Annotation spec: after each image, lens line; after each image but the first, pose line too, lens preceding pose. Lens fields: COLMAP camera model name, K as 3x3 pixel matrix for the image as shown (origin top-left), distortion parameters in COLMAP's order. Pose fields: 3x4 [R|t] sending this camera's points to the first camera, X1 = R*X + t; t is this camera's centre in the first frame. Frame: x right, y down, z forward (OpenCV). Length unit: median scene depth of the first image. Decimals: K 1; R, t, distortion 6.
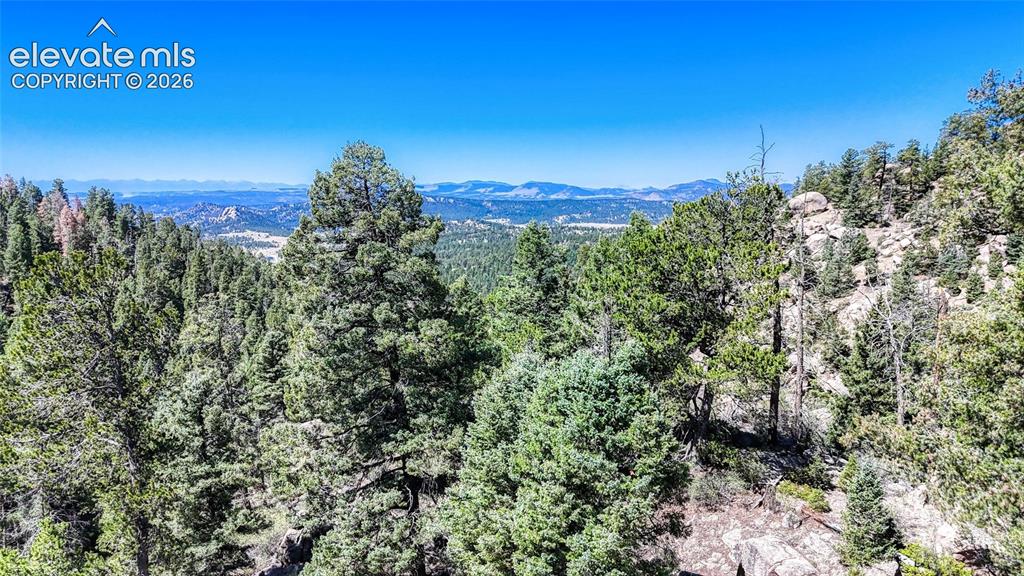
lens RADIAL K [[750.9, 0, 513.0], [0, 750.9, 286.4], [0, 0, 1]] dist [0.067137, -0.053689]
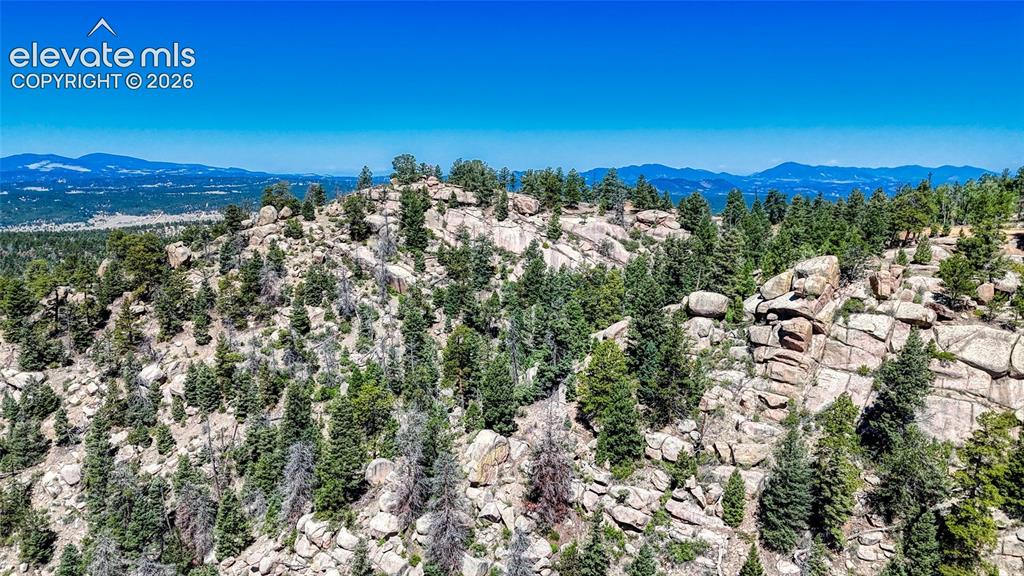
lens RADIAL K [[750.9, 0, 513.0], [0, 750.9, 286.4], [0, 0, 1]] dist [0.067137, -0.053689]
pose [[0.547822, -0.127382, 0.826840, 0.003598], [0.106845, 0.990900, 0.081867, -0.201771], [-0.829744, 0.043495, 0.556447, -0.025292]]
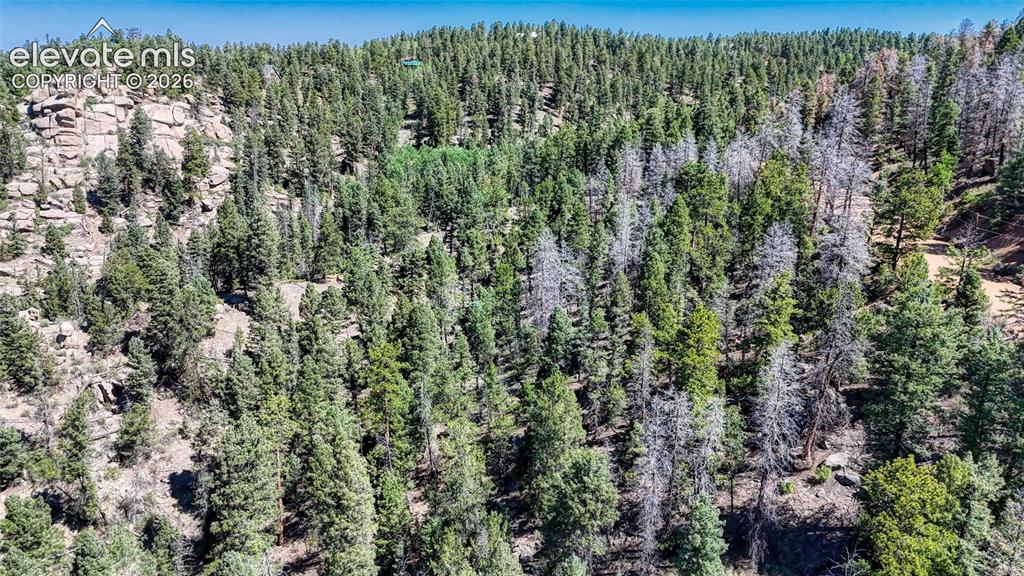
lens RADIAL K [[750.9, 0, 513.0], [0, 750.9, 286.4], [0, 0, 1]] dist [0.067137, -0.053689]
pose [[-0.542130, -0.247573, 0.802996, -0.655869], [0.105664, 0.927942, 0.357433, -0.189389], [-0.833625, 0.278623, -0.476906, 0.184720]]
